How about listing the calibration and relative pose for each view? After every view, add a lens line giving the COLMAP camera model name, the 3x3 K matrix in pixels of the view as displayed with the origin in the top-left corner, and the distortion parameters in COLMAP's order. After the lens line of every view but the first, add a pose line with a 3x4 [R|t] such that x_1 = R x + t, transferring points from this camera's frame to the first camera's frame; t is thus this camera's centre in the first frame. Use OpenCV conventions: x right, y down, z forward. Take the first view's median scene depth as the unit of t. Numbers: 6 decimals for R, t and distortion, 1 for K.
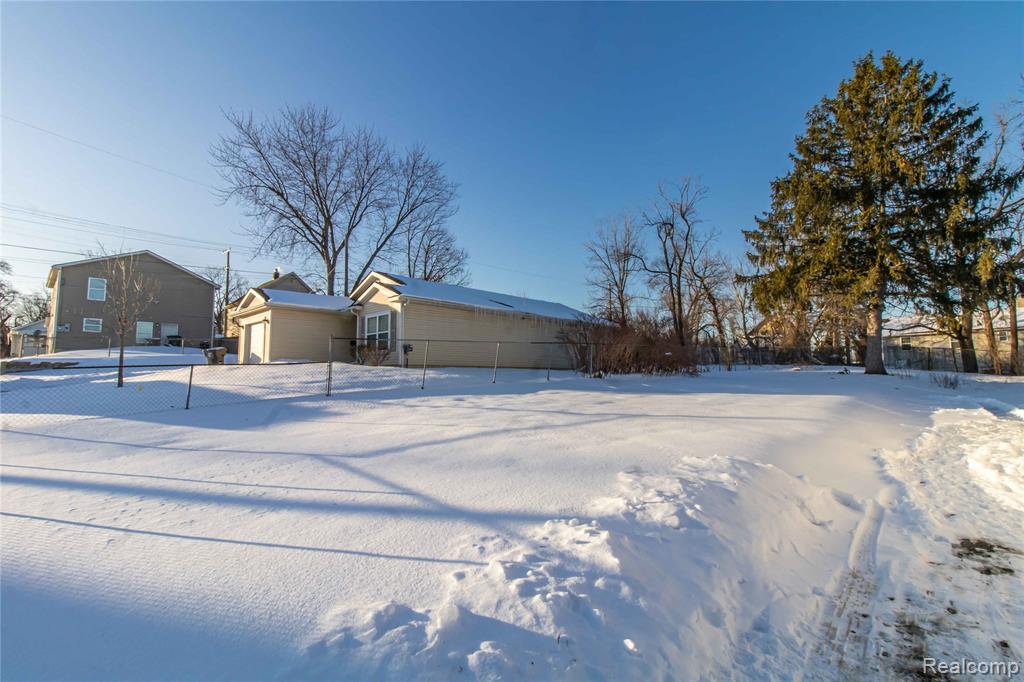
lens RADIAL K [[464.5, 0, 546.2], [0, 464.5, 333.2], [0, 0, 1]] dist [0.009757, 0.000059]
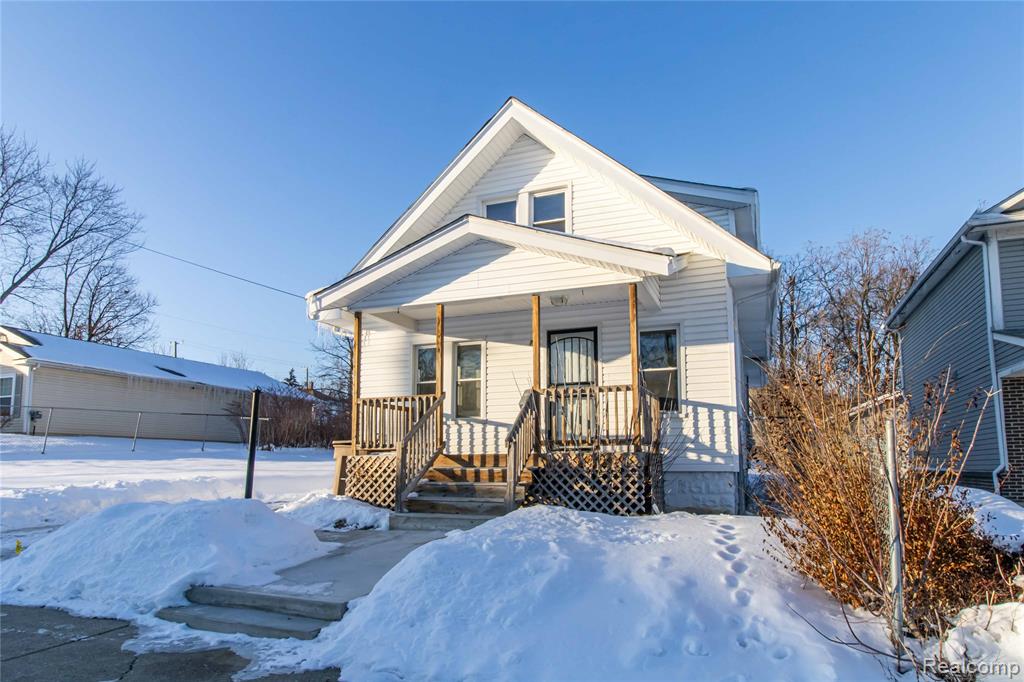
lens RADIAL K [[597.3, 0, 539.7], [0, 597.3, 402.5], [0, 0, 1]] dist [-0.002478, 0.001233]
pose [[0.932574, 0.042003, 0.358527, 0.160514], [-0.039071, 0.999117, -0.015422, -0.010564], [-0.358858, 0.000374, 0.933392, -0.361159]]
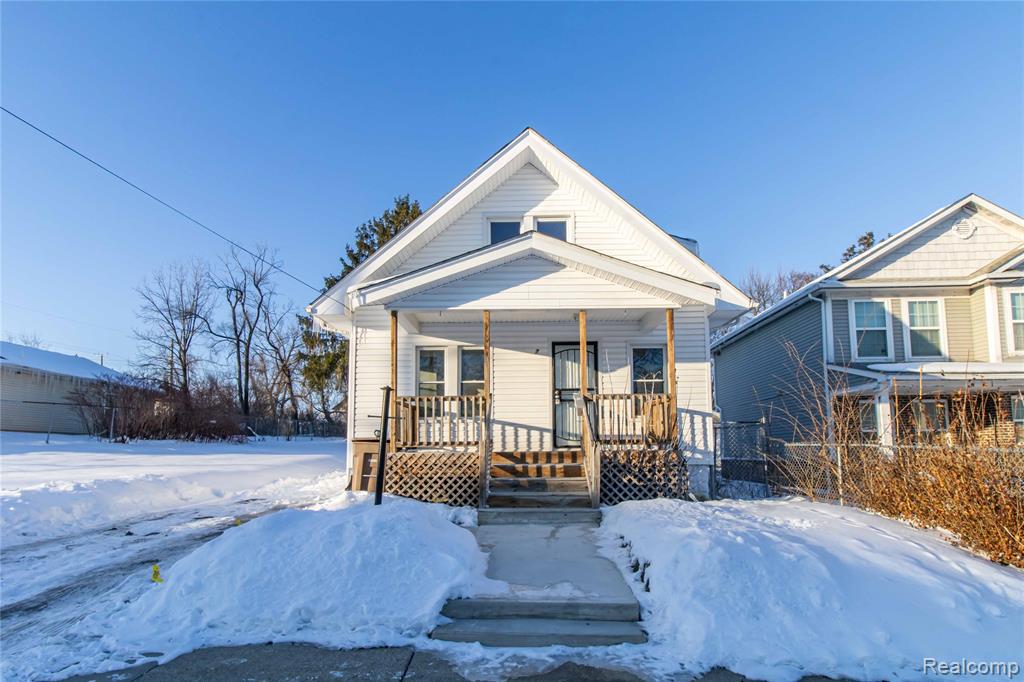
lens RADIAL K [[505.2, 0, 511.6], [0, 505.2, 412.5], [0, 0, 1]] dist [0.000464, 0.000014]
pose [[0.760116, 0.053099, 0.647615, 0.037687], [-0.061601, 0.998055, -0.009530, -0.005747], [-0.646861, -0.032650, 0.761909, -0.264326]]
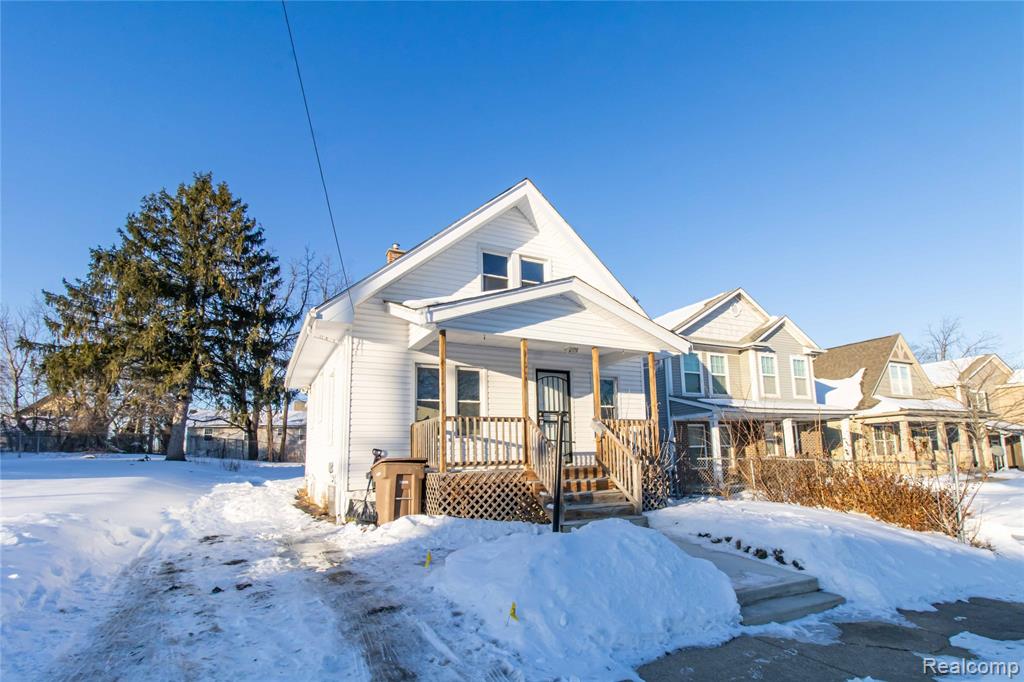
lens RADIAL K [[494.3, 0, 516.3], [0, 494.3, 393.3], [0, 0, 1]] dist [0.002651, 0.000429]
pose [[0.353559, 0.123261, 0.927255, -0.084510], [-0.067821, 0.992049, -0.106014, 0.001328], [-0.932950, -0.025405, 0.359108, -0.125737]]
